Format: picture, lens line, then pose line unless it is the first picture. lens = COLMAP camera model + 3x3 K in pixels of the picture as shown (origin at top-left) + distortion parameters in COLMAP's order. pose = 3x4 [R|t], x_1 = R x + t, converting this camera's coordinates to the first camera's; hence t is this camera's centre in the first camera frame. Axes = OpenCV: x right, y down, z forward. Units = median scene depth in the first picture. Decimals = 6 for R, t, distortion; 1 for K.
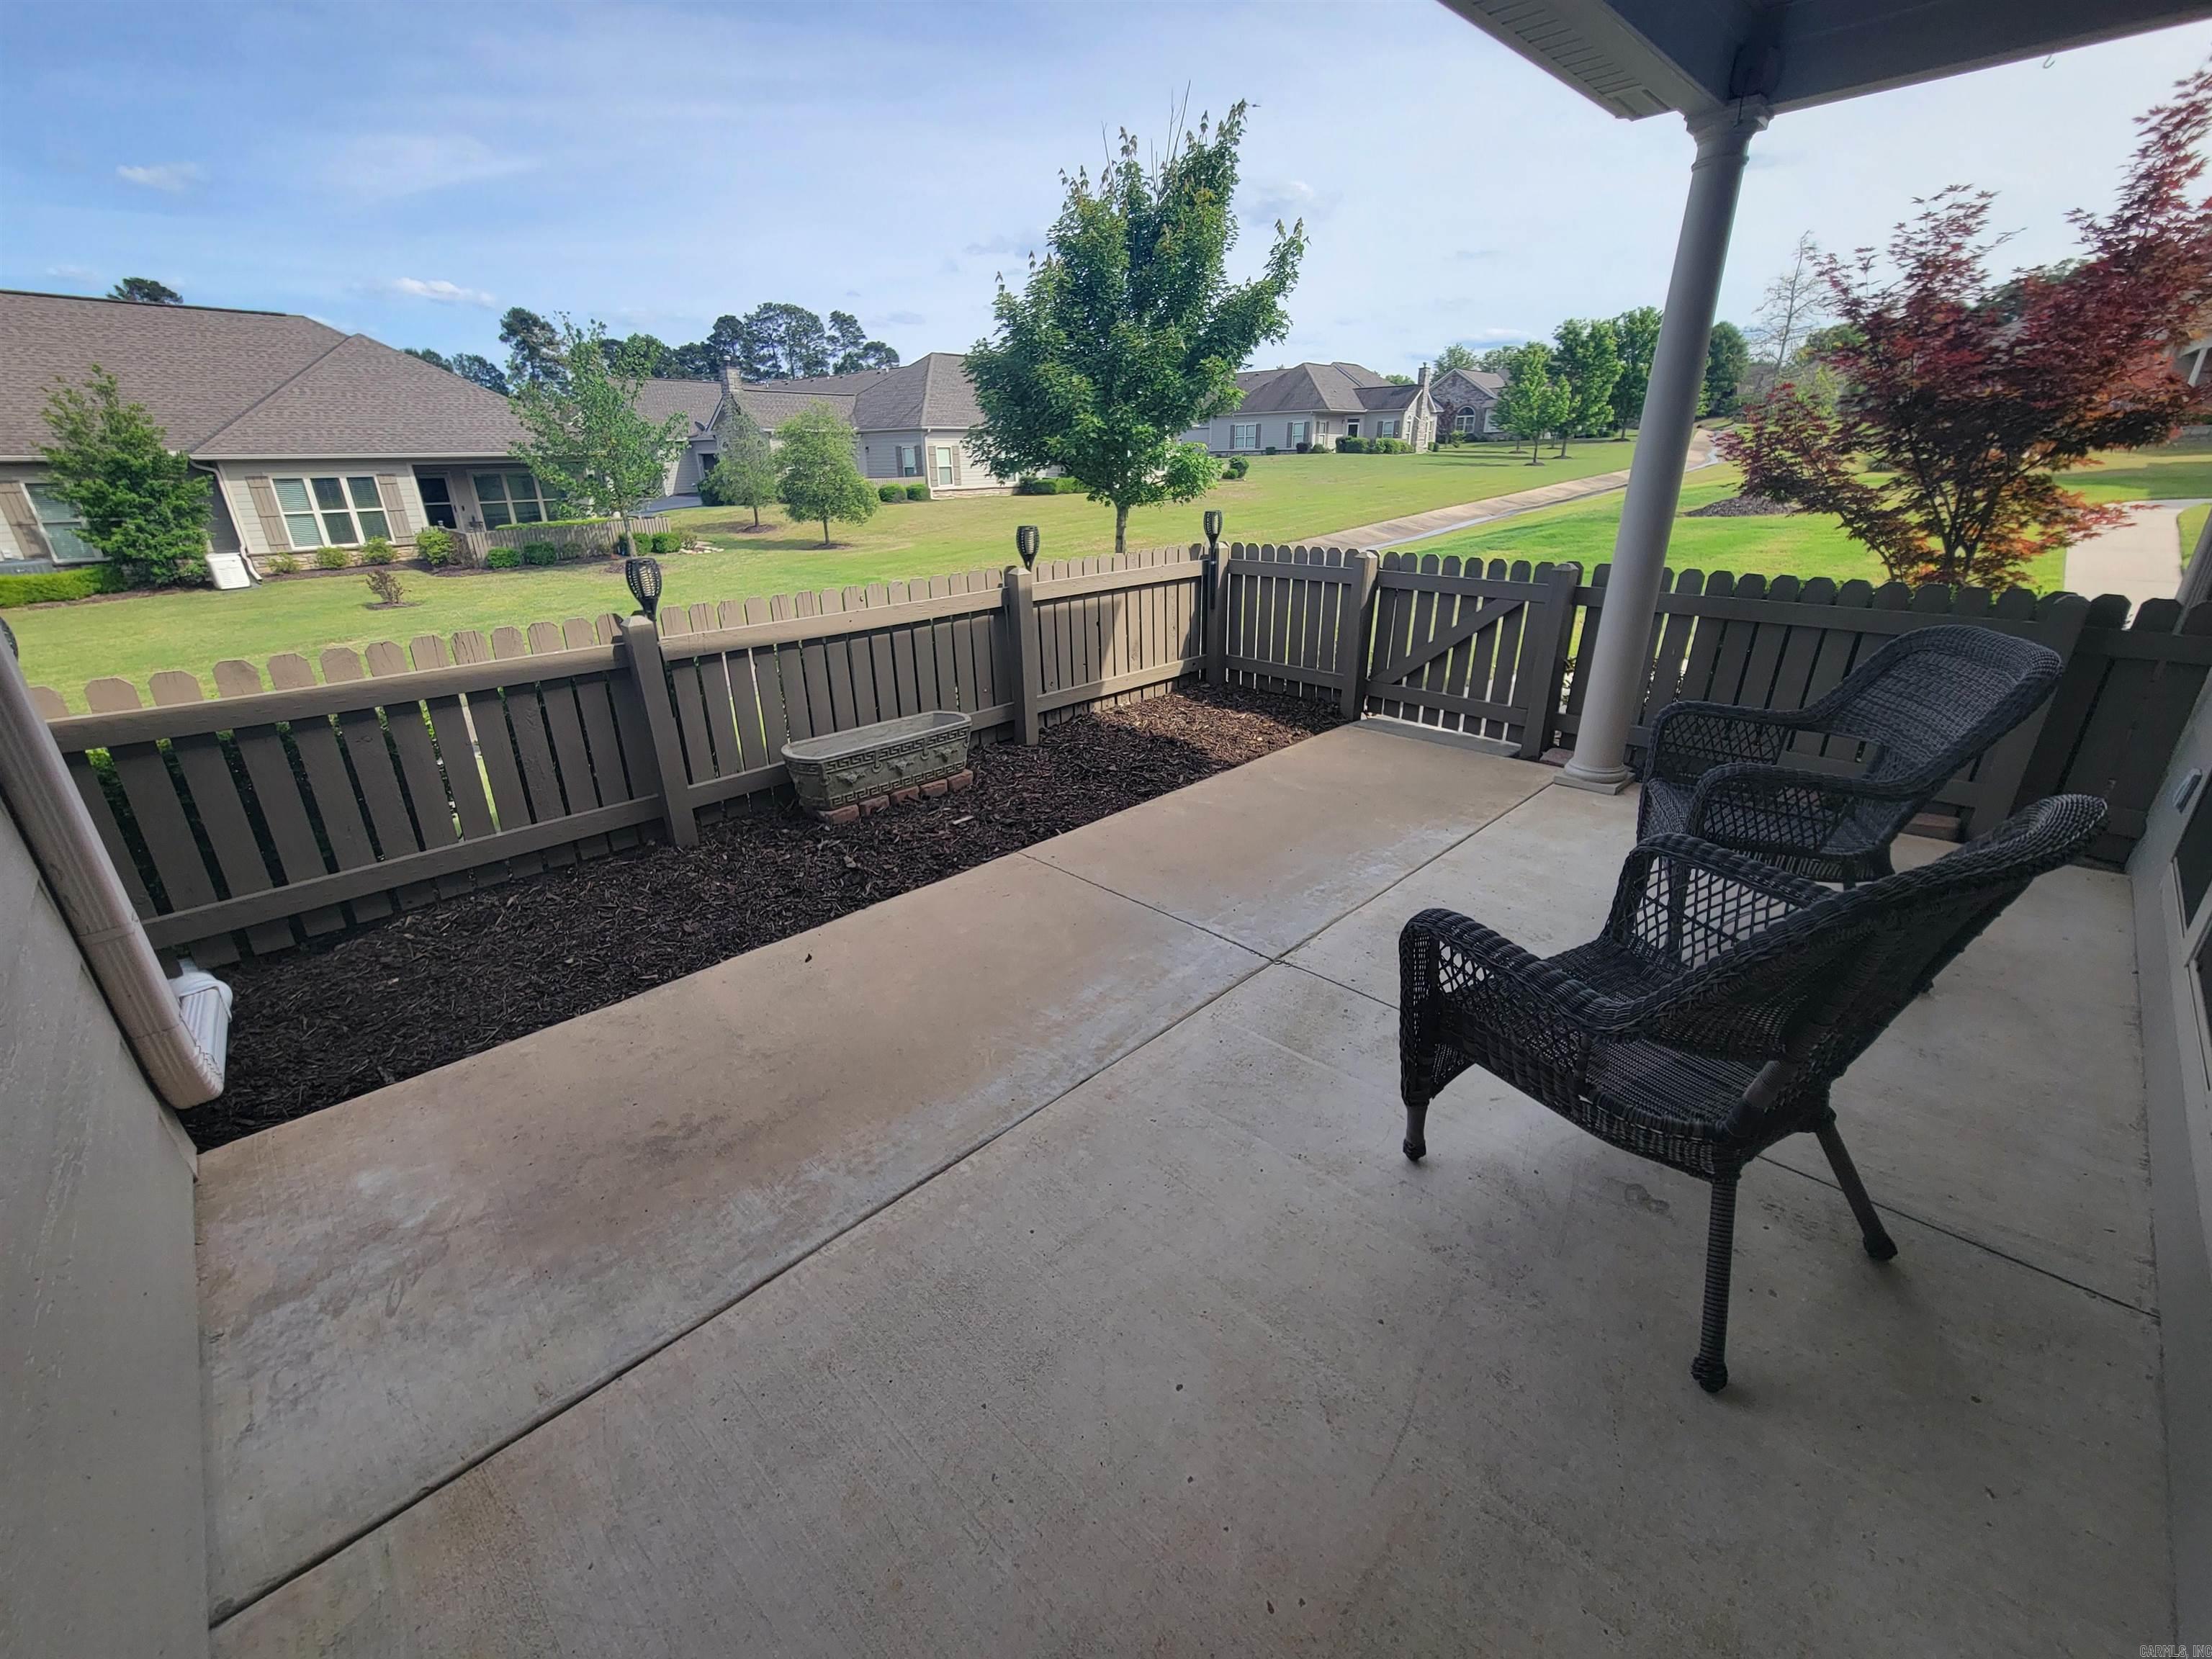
lens RADIAL K [[901.1, 0, 1089.3], [0, 901.1, 818.0], [0, 0, 1]] dist [0.008094, 0.000369]
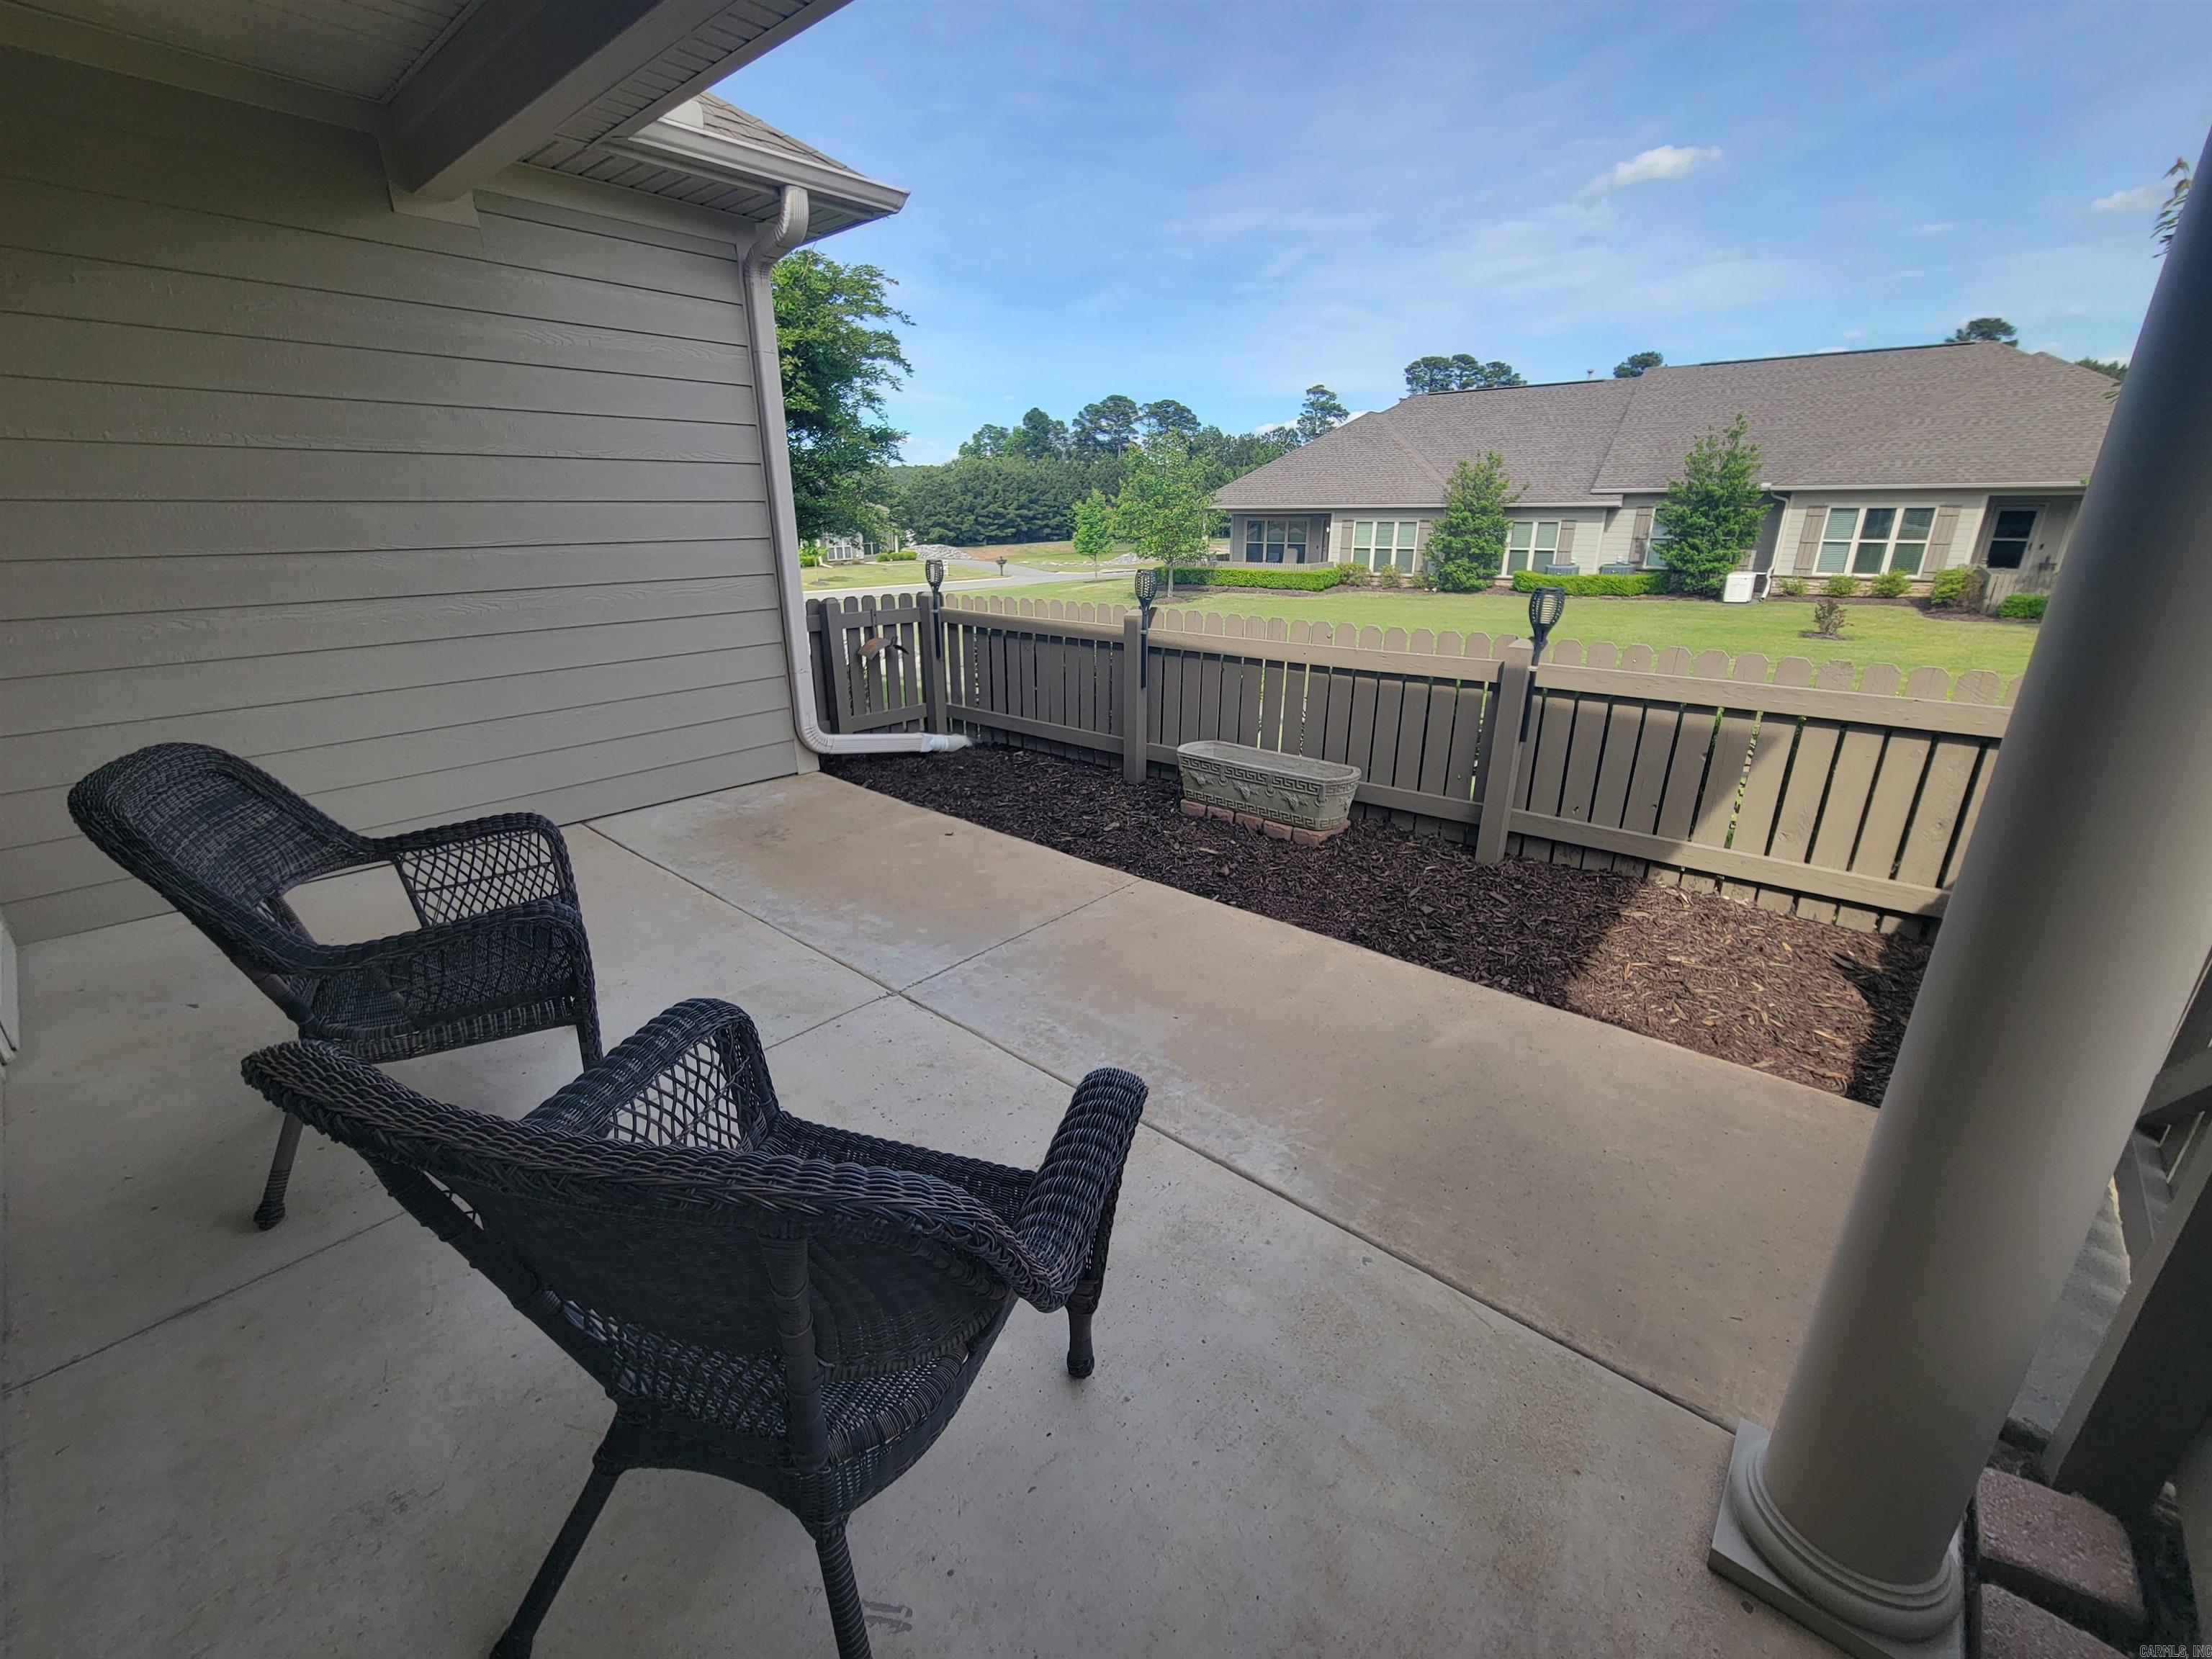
lens RADIAL K [[905.8, 0, 1097.9], [0, 905.8, 818.2], [0, 0, 1]] dist [-0.000681, 0.000040]
pose [[0.088790, 0.341234, -0.935776, 0.556198], [-0.365498, 0.885111, 0.288079, -0.196033], [0.926568, 0.316445, 0.203309, 0.469470]]
